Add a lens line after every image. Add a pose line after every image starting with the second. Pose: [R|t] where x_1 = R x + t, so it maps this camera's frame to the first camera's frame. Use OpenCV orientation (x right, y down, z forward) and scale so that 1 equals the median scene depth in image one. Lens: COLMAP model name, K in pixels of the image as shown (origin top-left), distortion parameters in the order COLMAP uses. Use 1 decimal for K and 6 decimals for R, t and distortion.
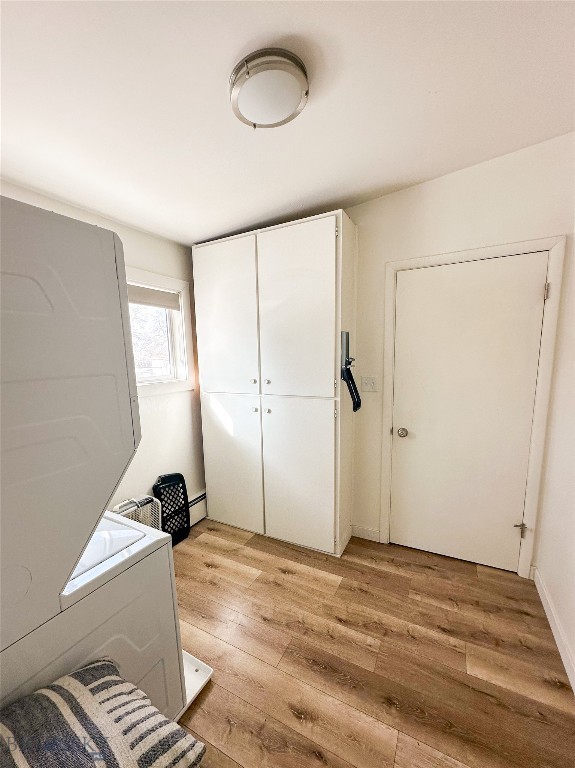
lens RADIAL K [[308.2, 0, 286.6], [0, 308.2, 390.2], [0, 0, 1]] dist [-0.000476, -0.000291]
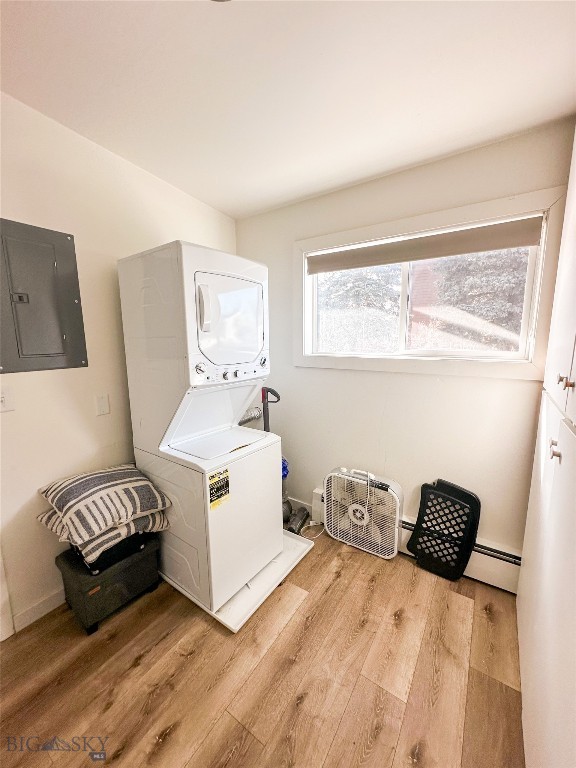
lens RADIAL K [[308.2, 0, 285.8], [0, 308.2, 377.6], [0, 0, 1]] dist [-0.000476, -0.000291]
pose [[-0.113292, 0.159224, -0.980721, 0.359665], [-0.099246, 0.980325, 0.170625, -0.067943], [0.988593, 0.116663, -0.095260, 0.672210]]
